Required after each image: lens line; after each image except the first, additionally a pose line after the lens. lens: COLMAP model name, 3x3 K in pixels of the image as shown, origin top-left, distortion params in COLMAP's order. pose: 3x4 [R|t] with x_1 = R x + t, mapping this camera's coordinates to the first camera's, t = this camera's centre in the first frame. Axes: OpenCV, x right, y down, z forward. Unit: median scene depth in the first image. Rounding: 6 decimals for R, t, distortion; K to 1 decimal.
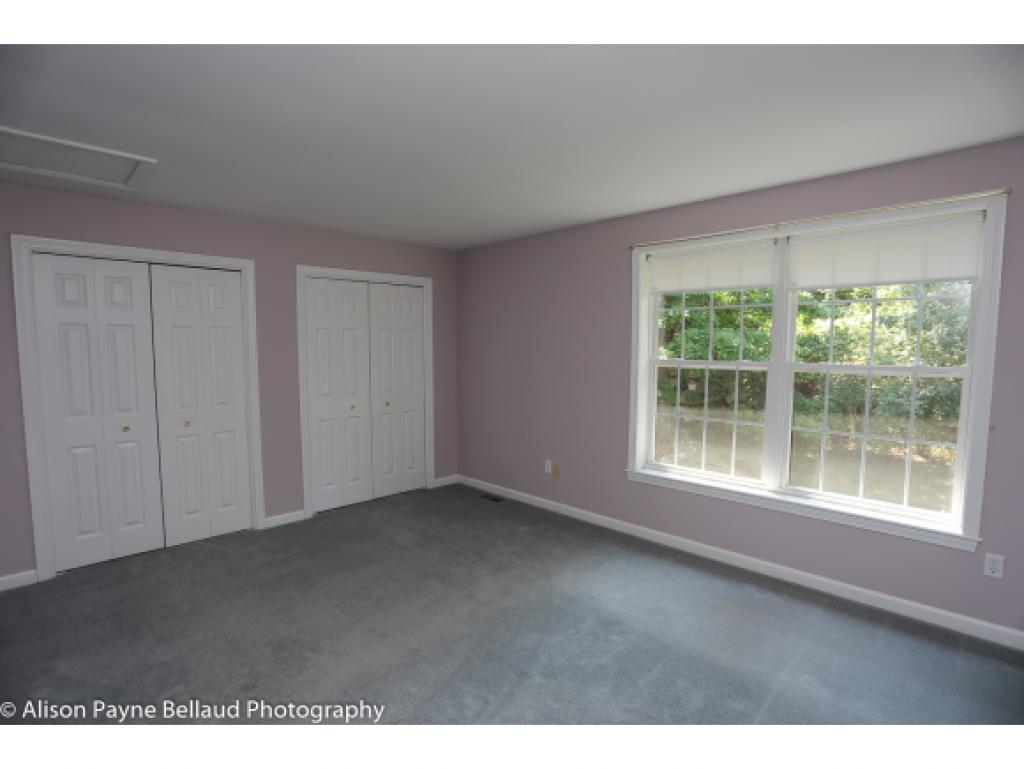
lens RADIAL K [[504.5, 0, 512.0], [0, 504.5, 384.5], [0, 0, 1]] dist [-0.069308, 0.031982]
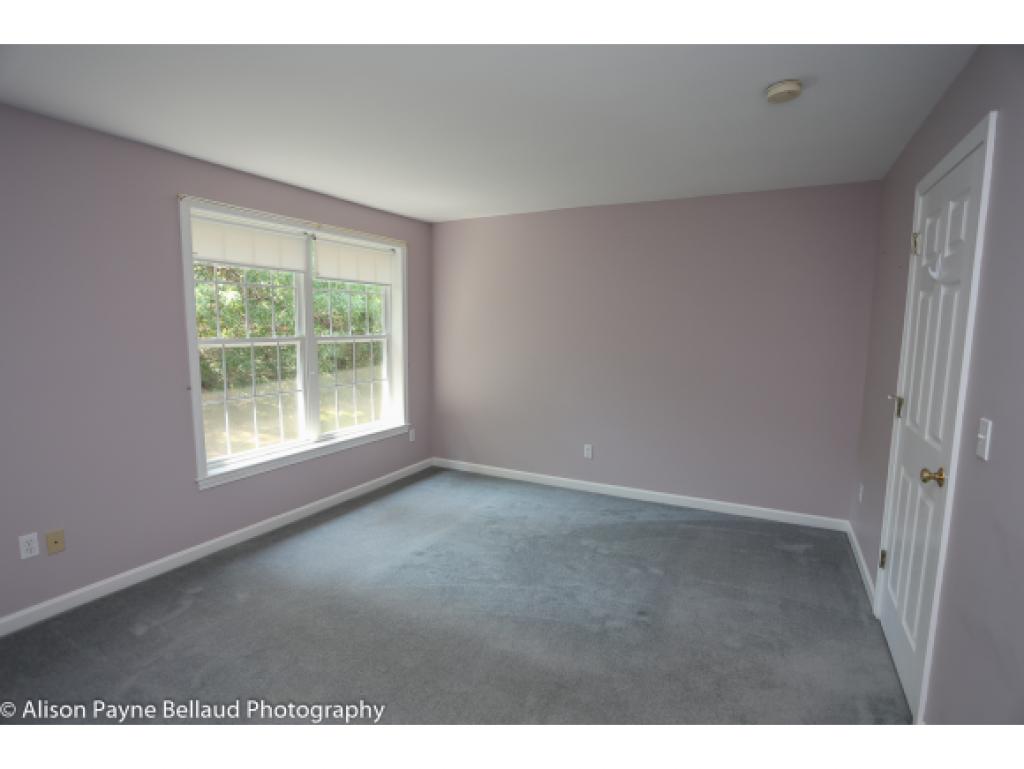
lens RADIAL K [[504.5, 0, 512.0], [0, 504.5, 384.5], [0, 0, 1]] dist [-0.069308, 0.031982]
pose [[-0.295809, -0.101793, 0.949808, -0.691477], [0.080941, 0.988059, 0.131101, -0.042862], [-0.951812, 0.115659, -0.284037, 0.783129]]
